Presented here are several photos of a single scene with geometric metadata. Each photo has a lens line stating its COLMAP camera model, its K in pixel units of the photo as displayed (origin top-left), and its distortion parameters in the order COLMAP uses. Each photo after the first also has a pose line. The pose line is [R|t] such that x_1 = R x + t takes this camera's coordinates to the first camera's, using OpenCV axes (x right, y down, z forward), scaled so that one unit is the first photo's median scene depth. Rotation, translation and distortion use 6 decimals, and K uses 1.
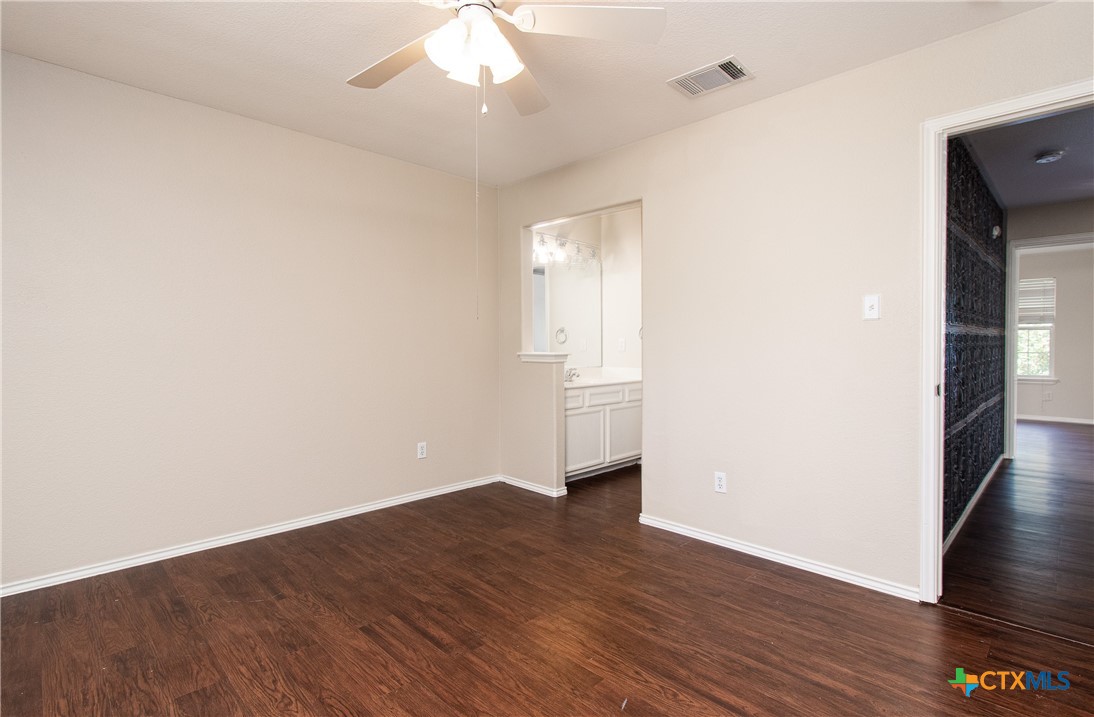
lens RADIAL K [[517.1, 0, 547.0], [0, 517.1, 358.5], [0, 0, 1]] dist [0.011482, 0.000941]
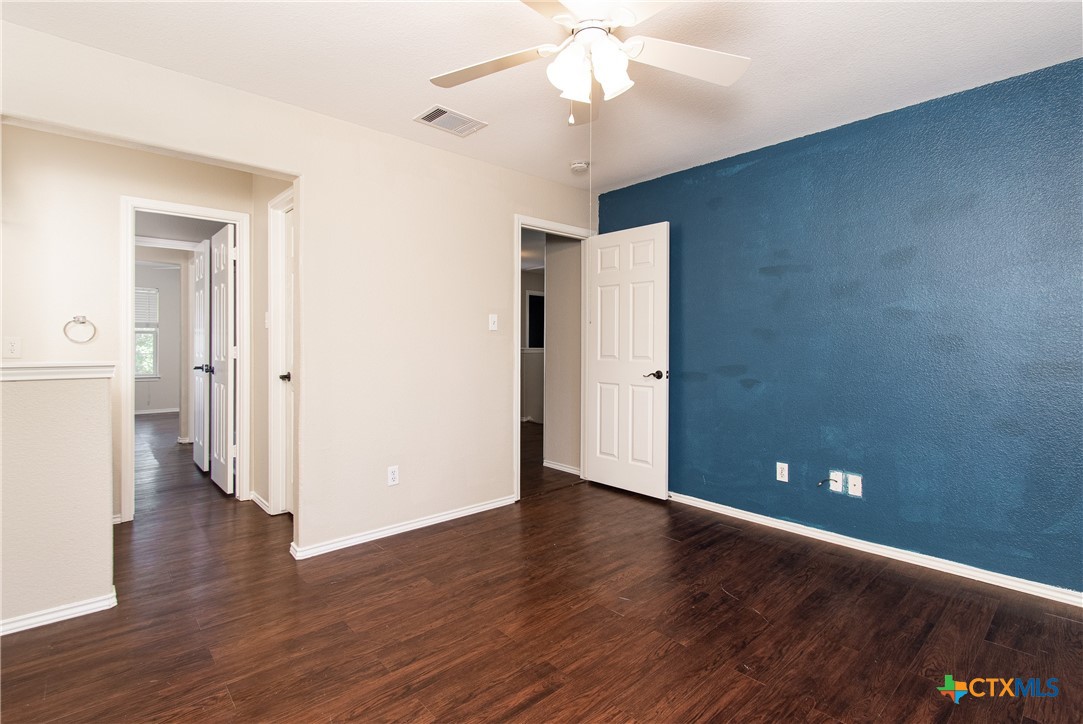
lens RADIAL K [[515.5, 0, 541.2], [0, 515.5, 351.9], [0, 0, 1]] dist [-0.003453, -0.001161]
pose [[0.049767, -0.007762, 0.998731, -0.821725], [0.023534, 0.999701, 0.006597, -0.018265], [-0.998484, 0.023176, 0.049935, 0.737279]]
